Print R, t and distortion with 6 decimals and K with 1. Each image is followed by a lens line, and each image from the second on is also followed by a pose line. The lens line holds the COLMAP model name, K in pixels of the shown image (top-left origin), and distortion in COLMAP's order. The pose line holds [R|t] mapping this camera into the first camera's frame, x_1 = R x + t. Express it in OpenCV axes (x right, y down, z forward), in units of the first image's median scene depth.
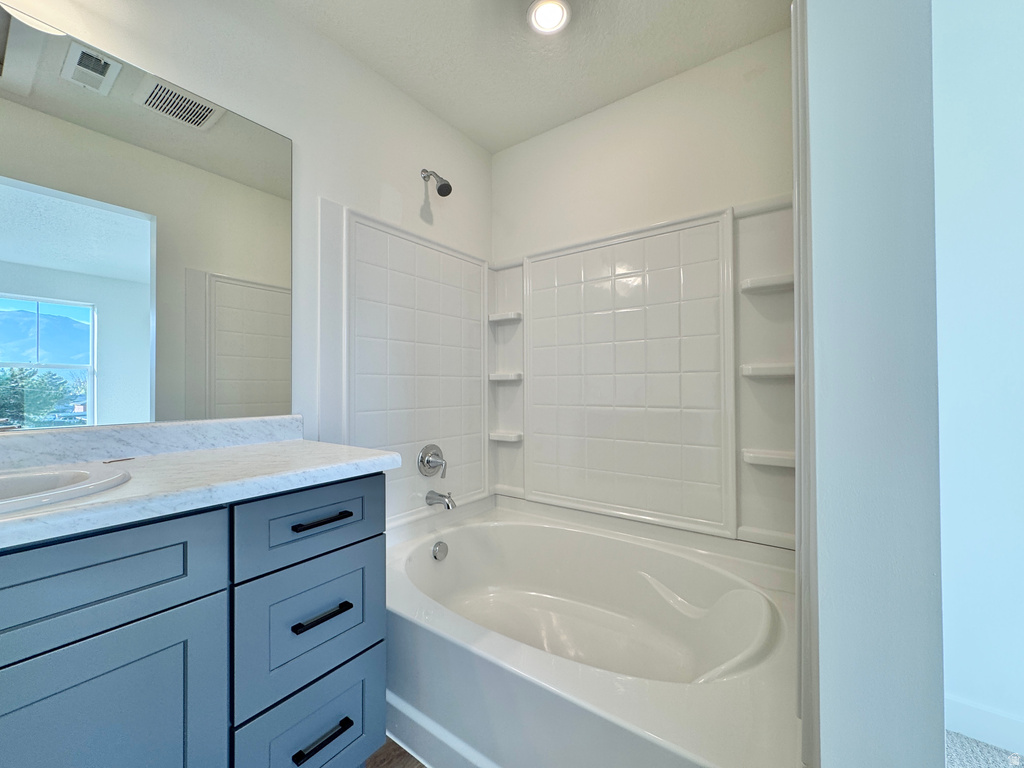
lens RADIAL K [[406.6, 0, 512.0], [0, 406.6, 382.0], [0, 0, 1]] dist [-0.001487, -0.000111]
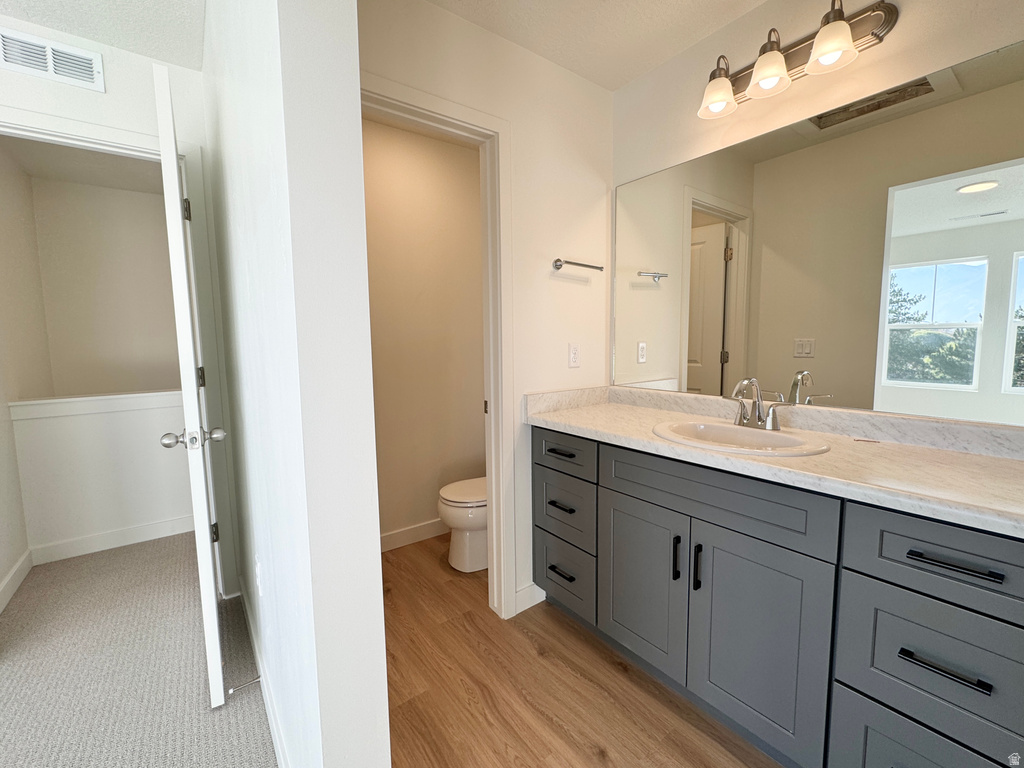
lens RADIAL K [[439.1, 0, 512.0], [0, 439.1, 384.0], [0, 0, 1]] dist [-0.000920, -0.000158]
pose [[-0.293823, 0.105289, -0.950043, 0.644507], [0.025532, 0.994425, 0.102311, -0.154244], [0.955519, 0.005805, -0.294873, 0.396814]]
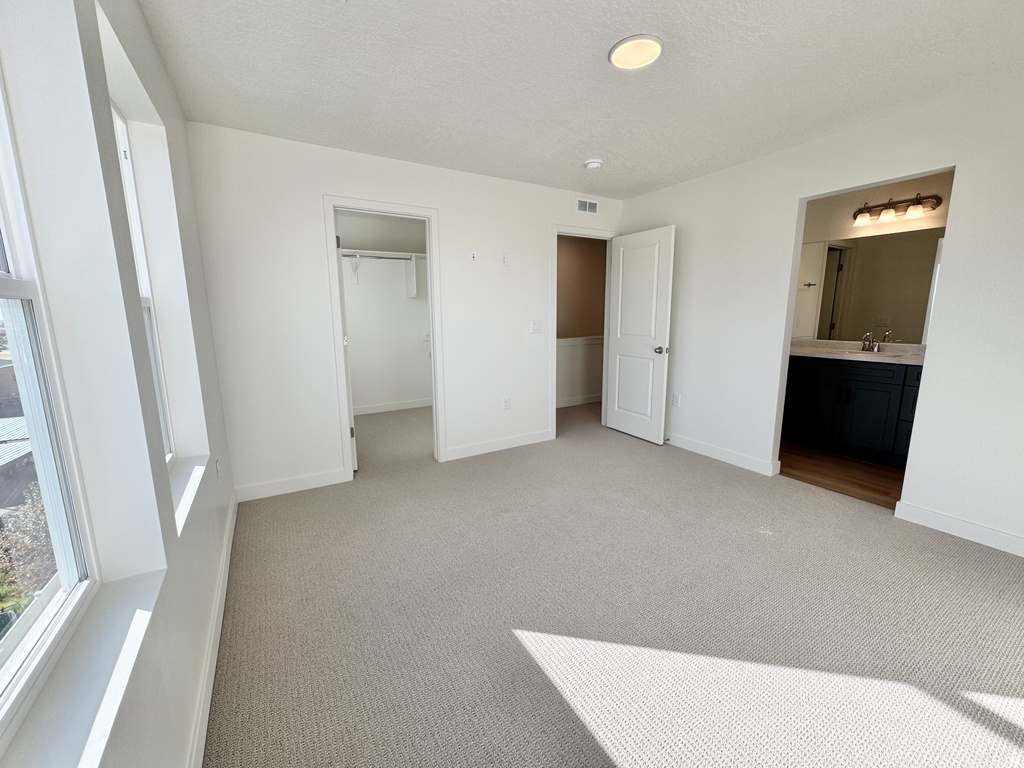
lens RADIAL K [[406.6, 0, 512.0], [0, 406.6, 382.0], [0, 0, 1]] dist [-0.001487, -0.000111]
pose [[-0.385679, 0.164923, -0.907773, 3.967716], [0.017535, 0.985027, 0.171509, -0.252654], [0.922466, 0.050230, -0.382796, -0.956477]]
